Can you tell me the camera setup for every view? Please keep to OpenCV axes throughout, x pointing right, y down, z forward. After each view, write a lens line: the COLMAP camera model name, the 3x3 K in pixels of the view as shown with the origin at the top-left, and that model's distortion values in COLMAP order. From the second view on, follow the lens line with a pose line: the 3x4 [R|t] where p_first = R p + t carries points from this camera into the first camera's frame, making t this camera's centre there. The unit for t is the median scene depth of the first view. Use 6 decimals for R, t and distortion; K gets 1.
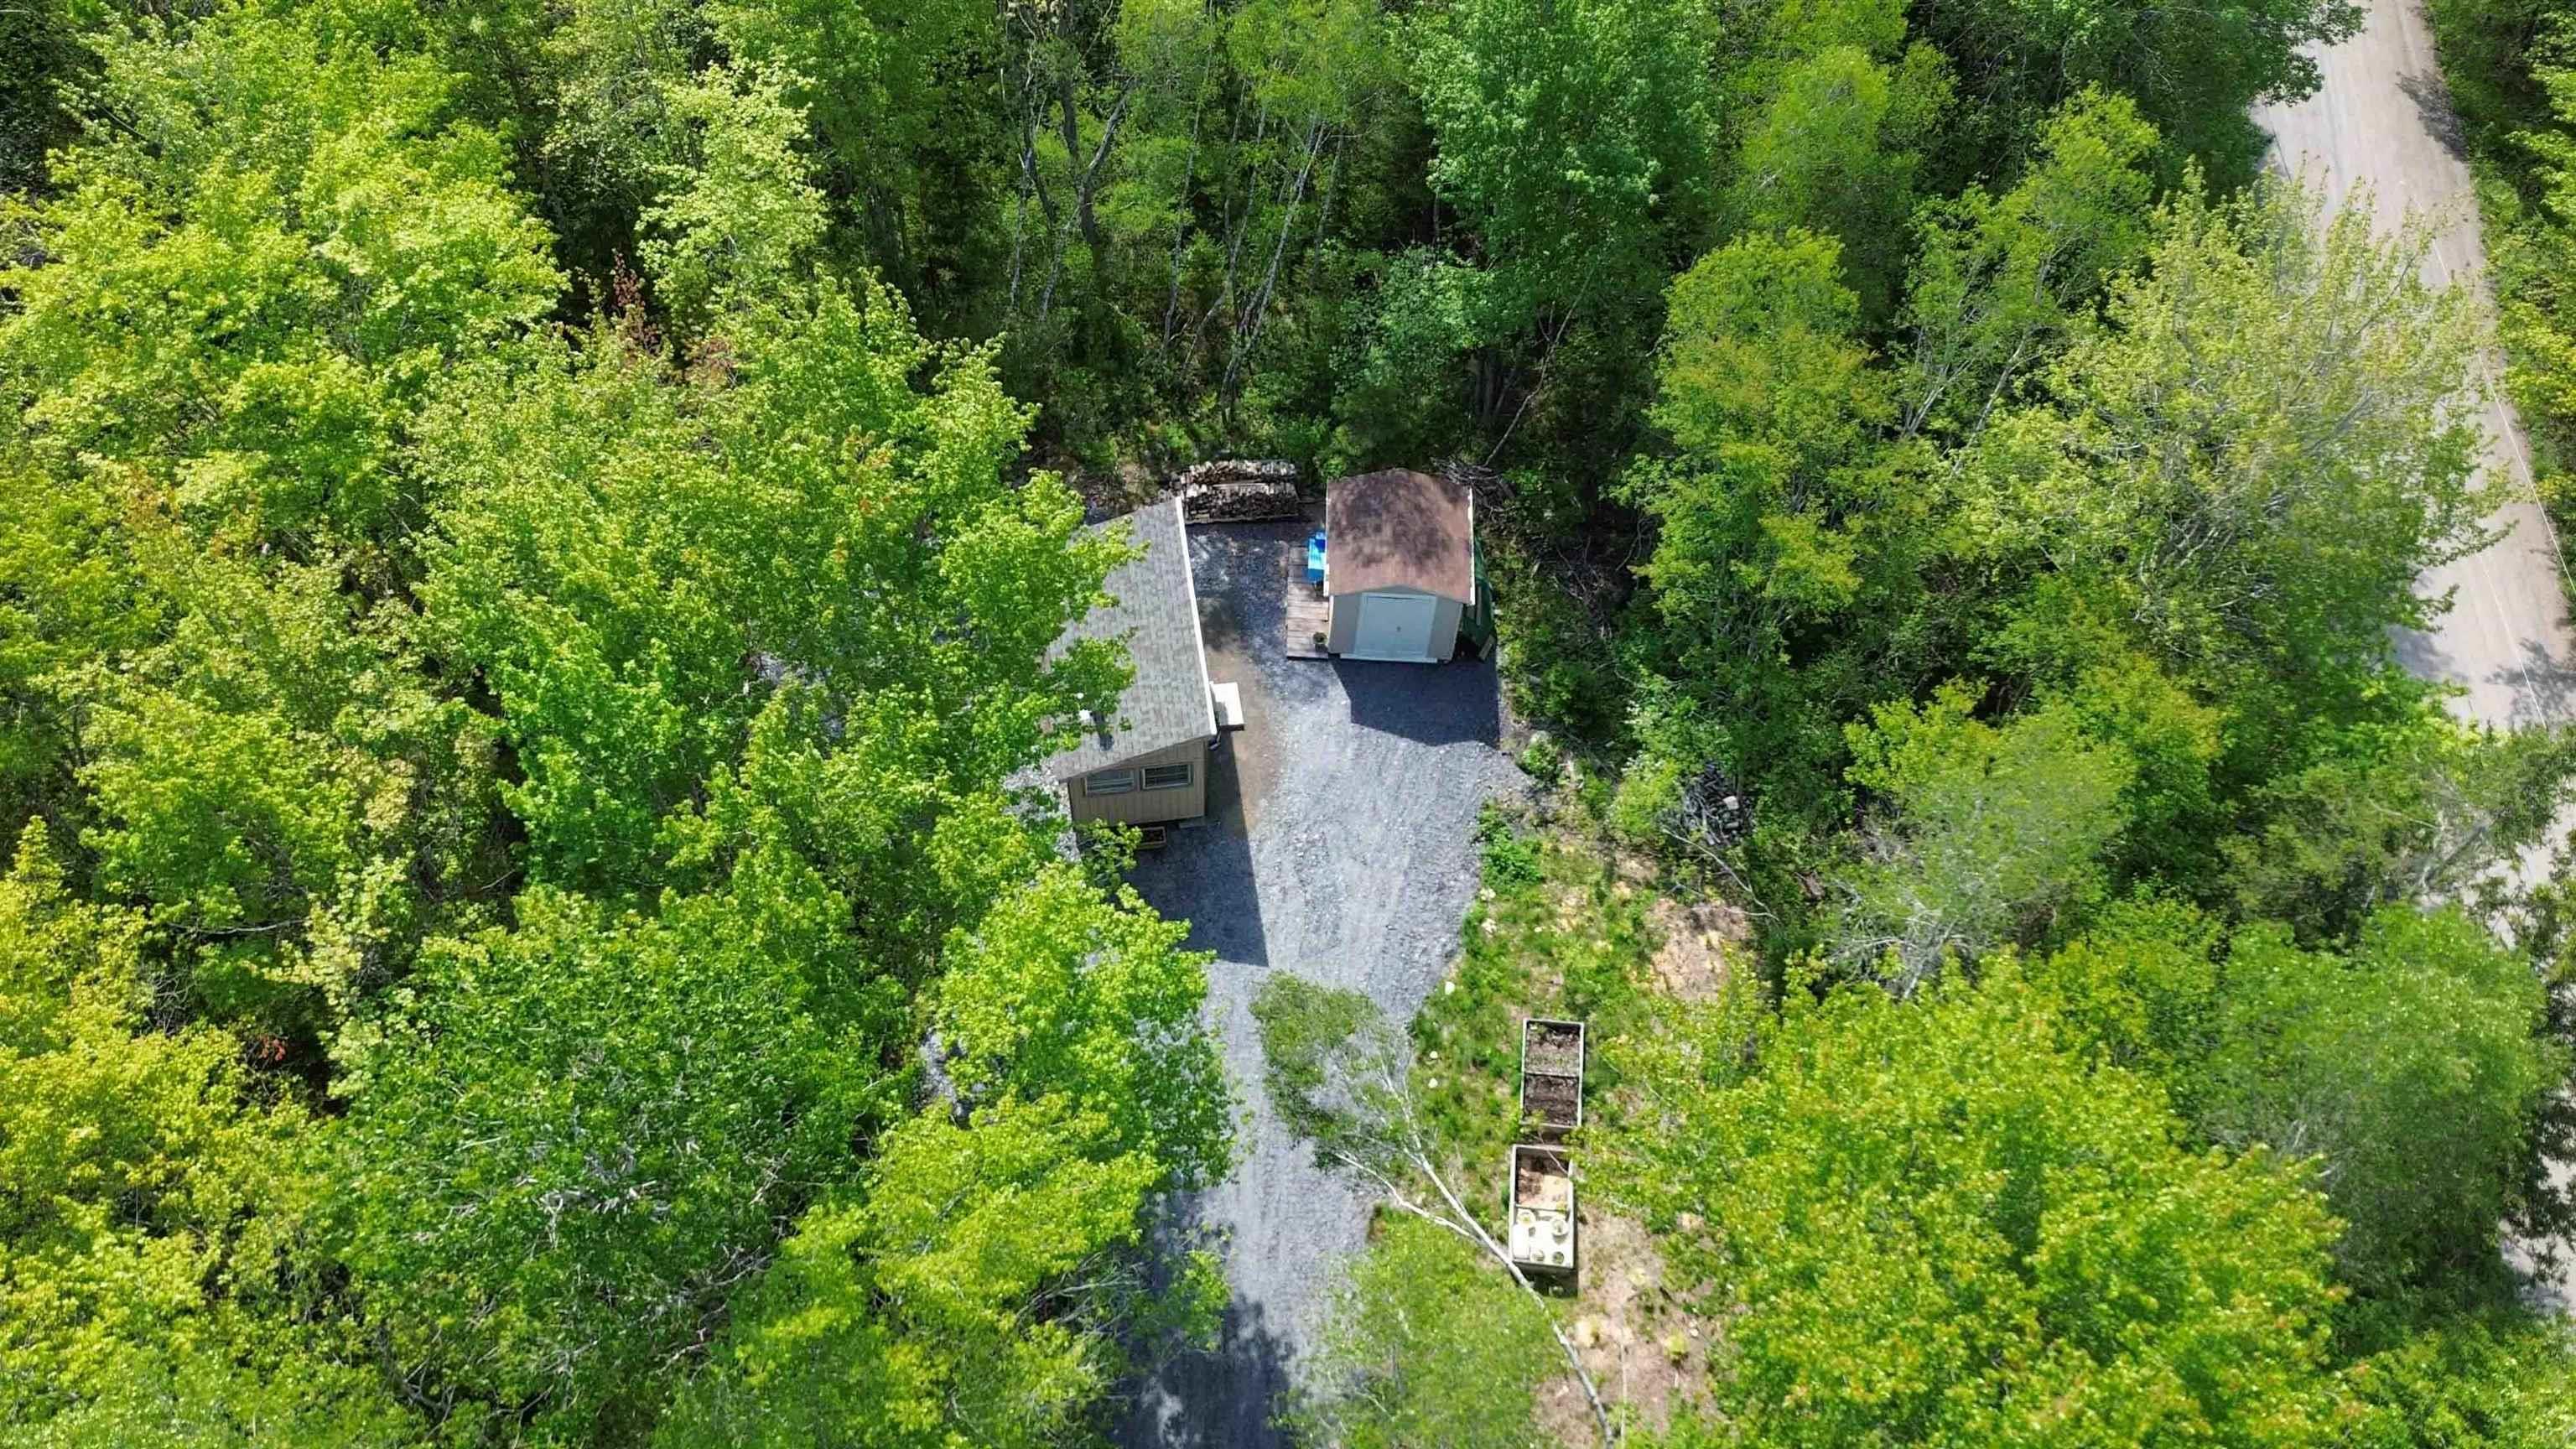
lens RADIAL K [[1830.8, 0, 1293.5], [0, 1830.8, 717.1], [0, 0, 1]] dist [0.068593, -0.056070]
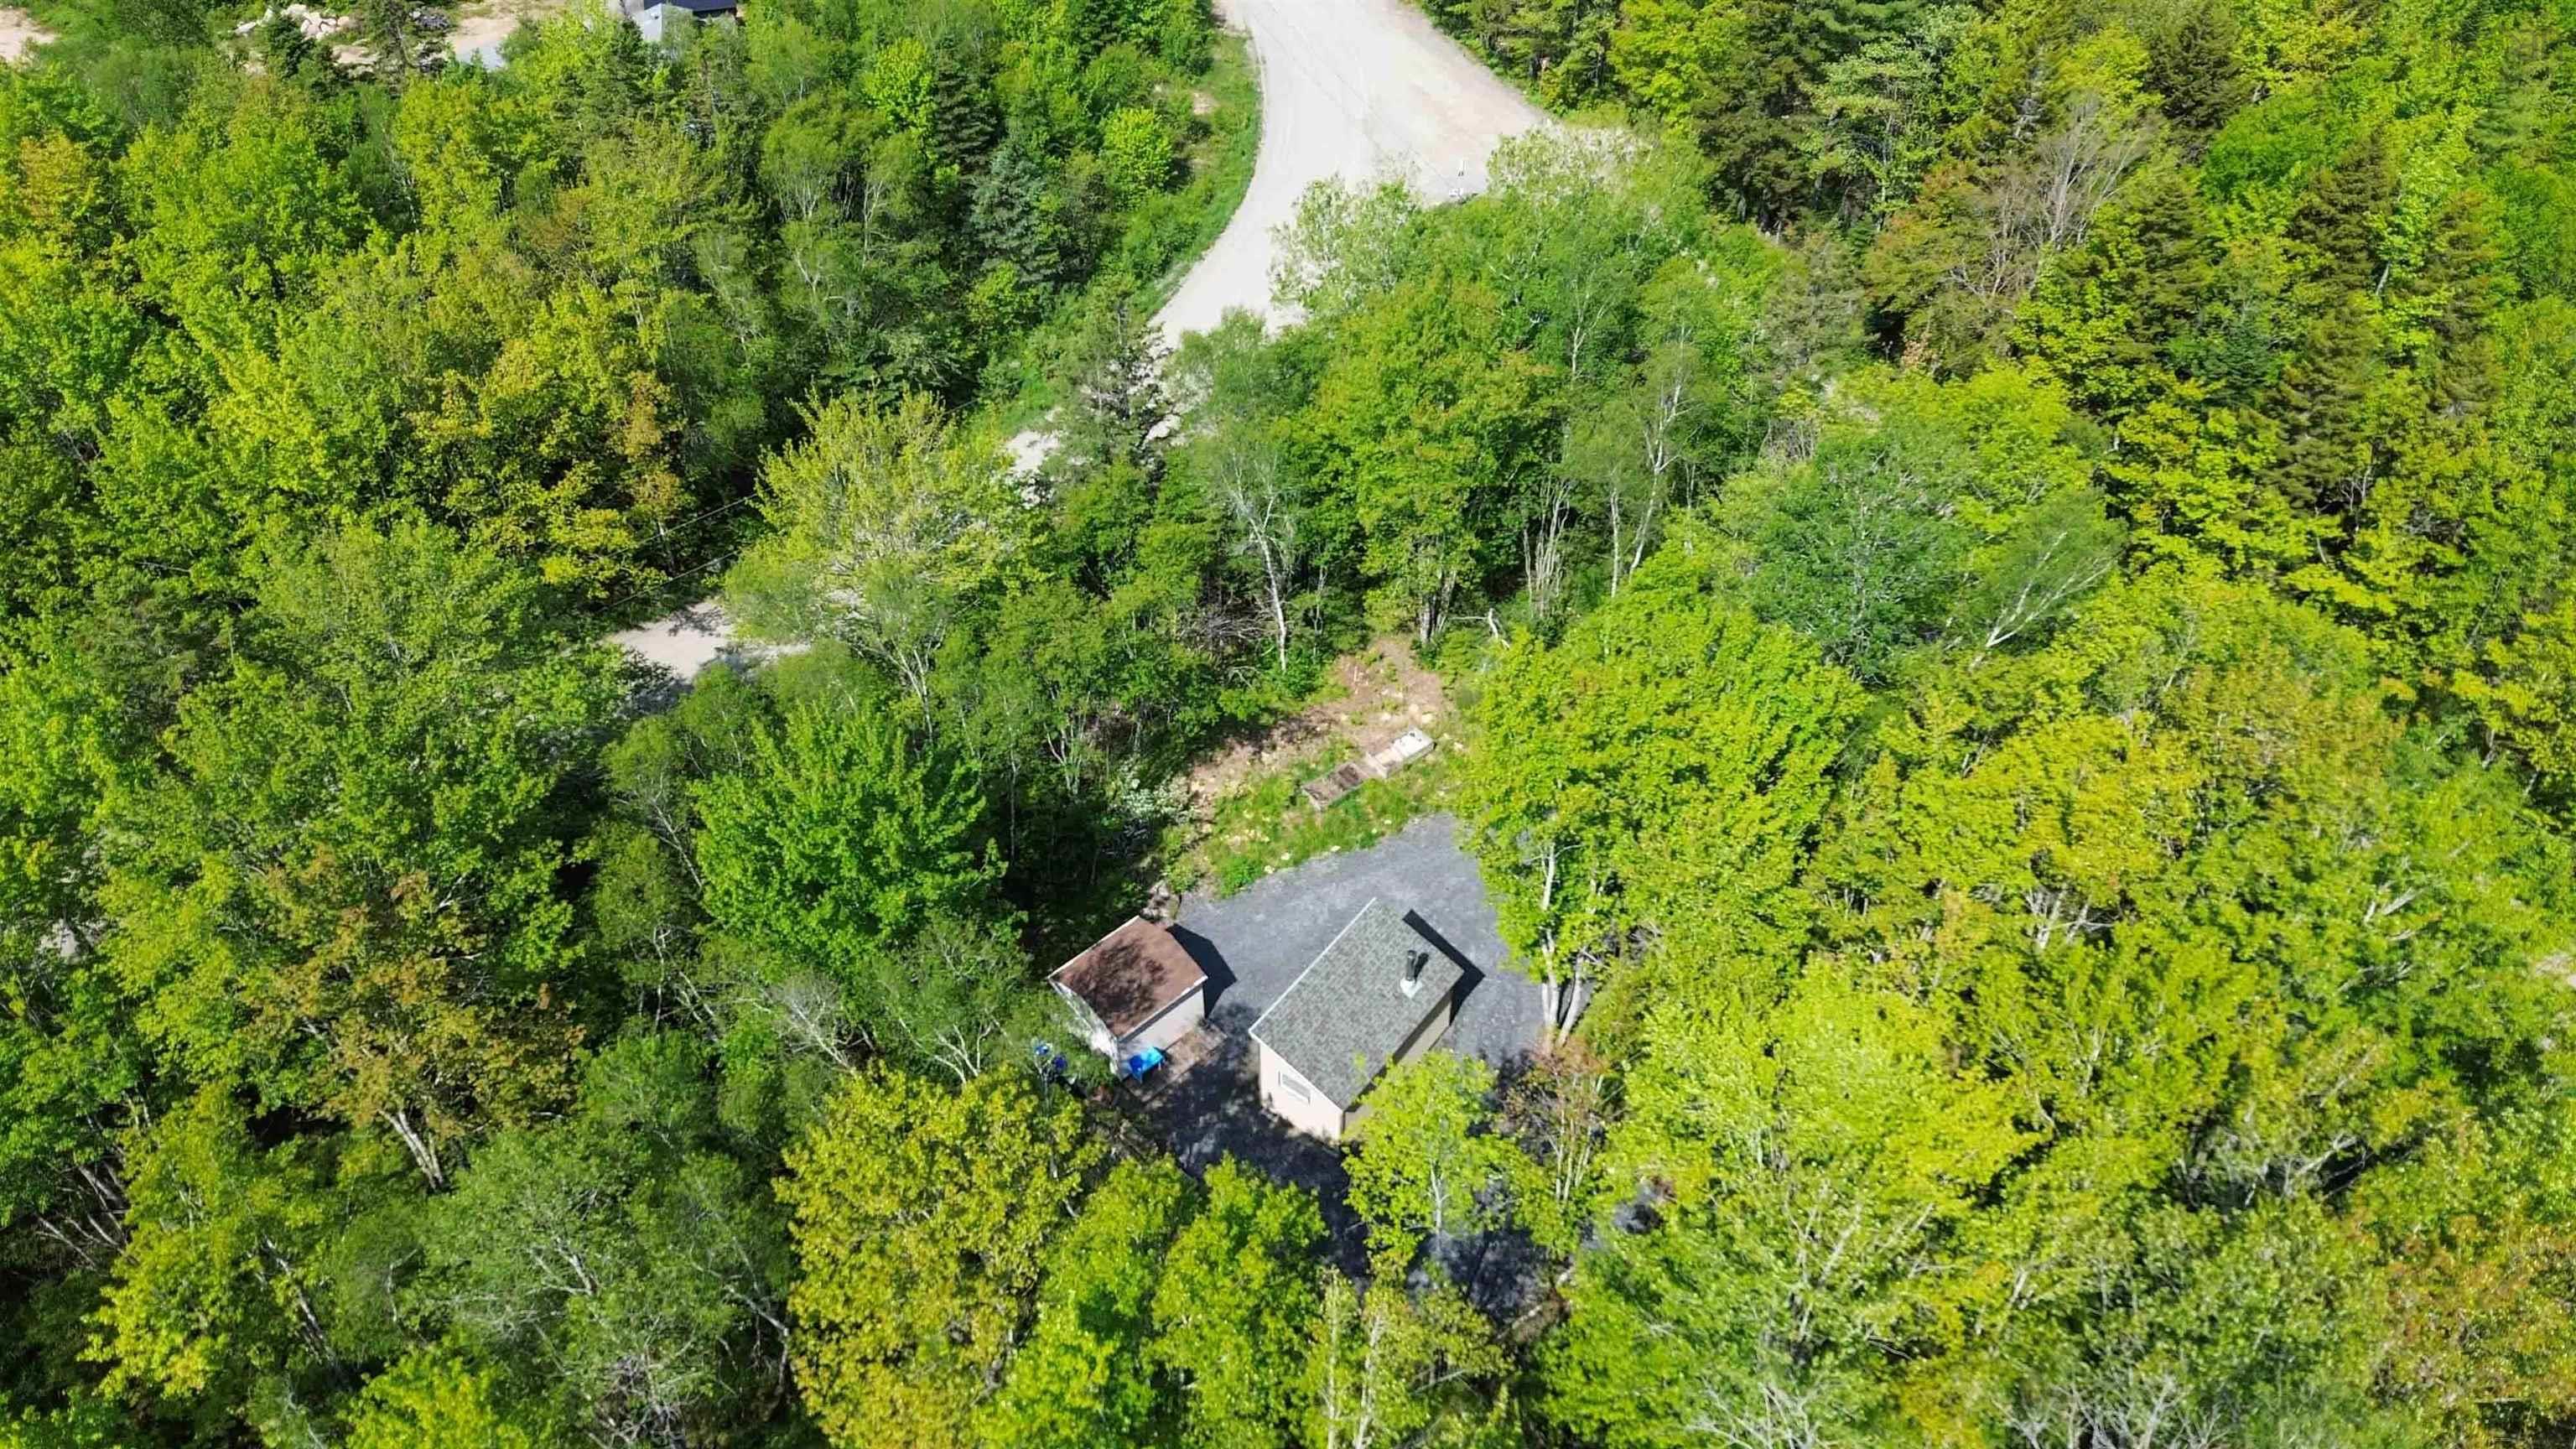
lens RADIAL K [[1830.8, 0, 1296.5], [0, 1830.8, 724.1], [0, 0, 1]] dist [0.068593, -0.056070]
pose [[-0.705807, -0.498307, 0.503515, -0.636063], [0.568061, 0.026548, 0.822558, -1.180538], [-0.423254, 0.866594, 0.264330, 0.471903]]
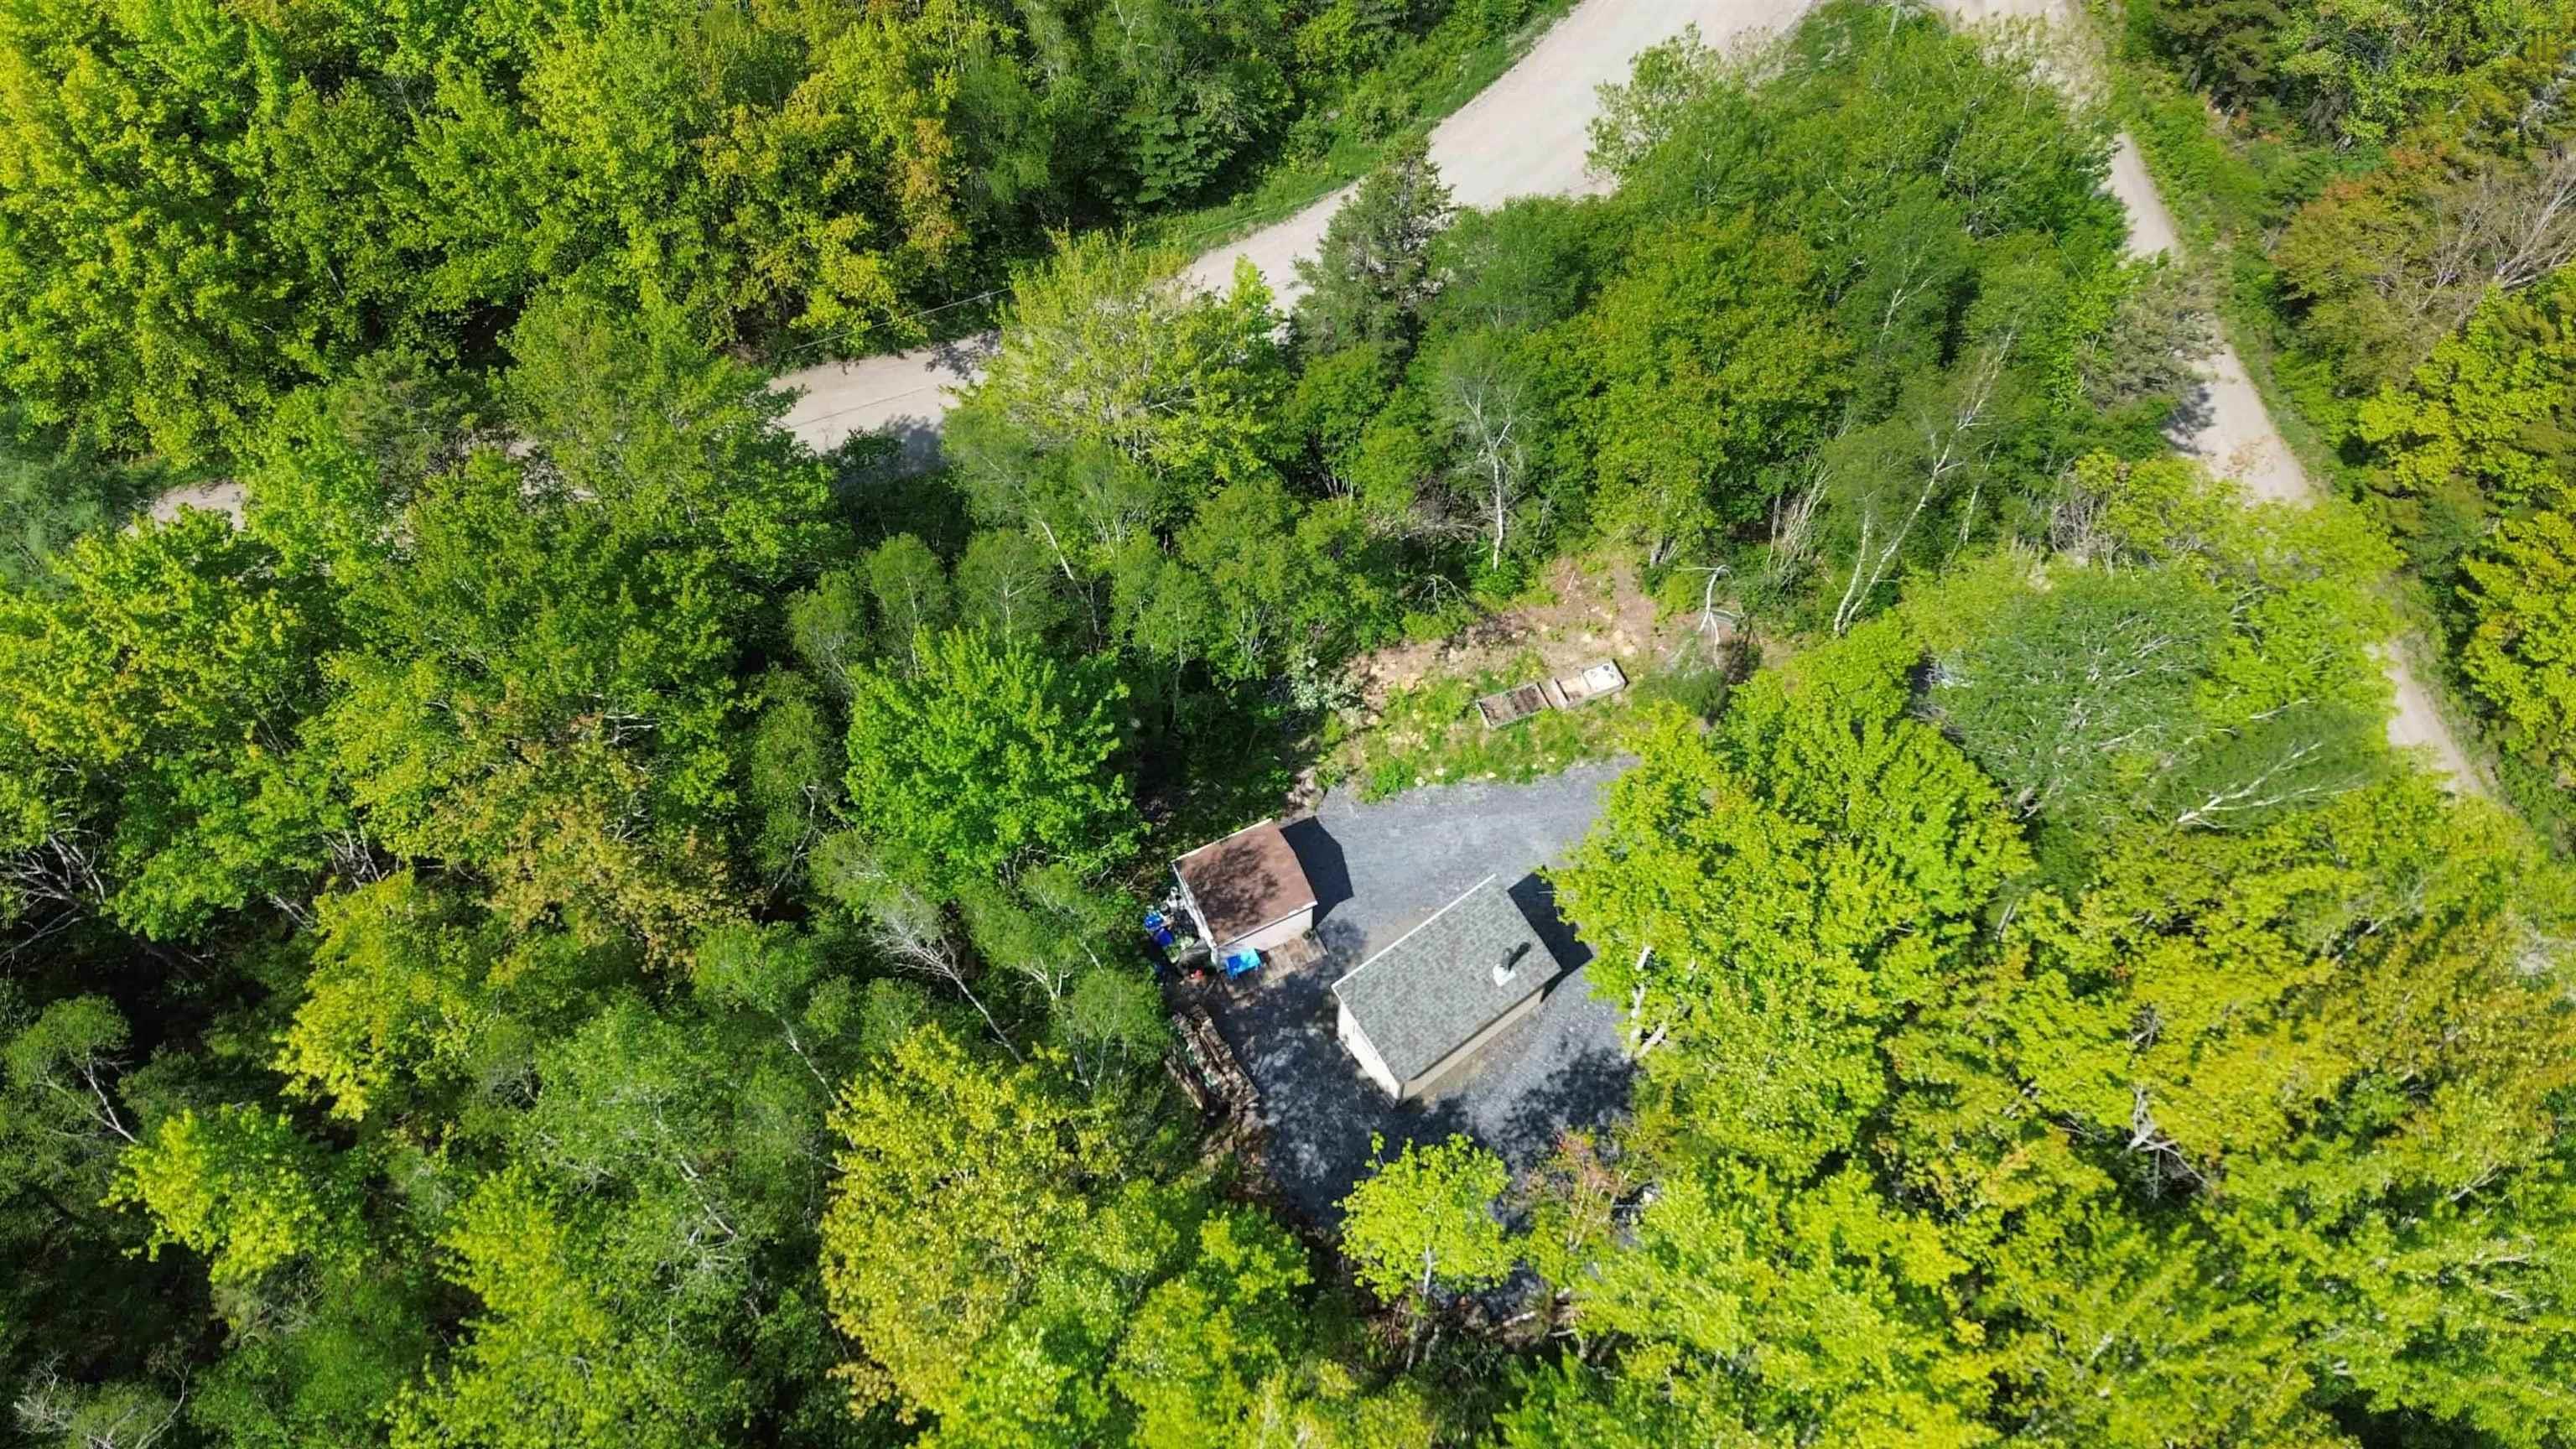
lens RADIAL K [[1830.8, 0, 1297.0], [0, 1830.8, 711.8], [0, 0, 1]] dist [0.068593, -0.056070]
pose [[-0.474197, -0.758267, 0.447401, -0.502147], [0.698078, -0.014164, 0.715882, -1.103191], [-0.536493, 0.651790, 0.536046, 0.176989]]
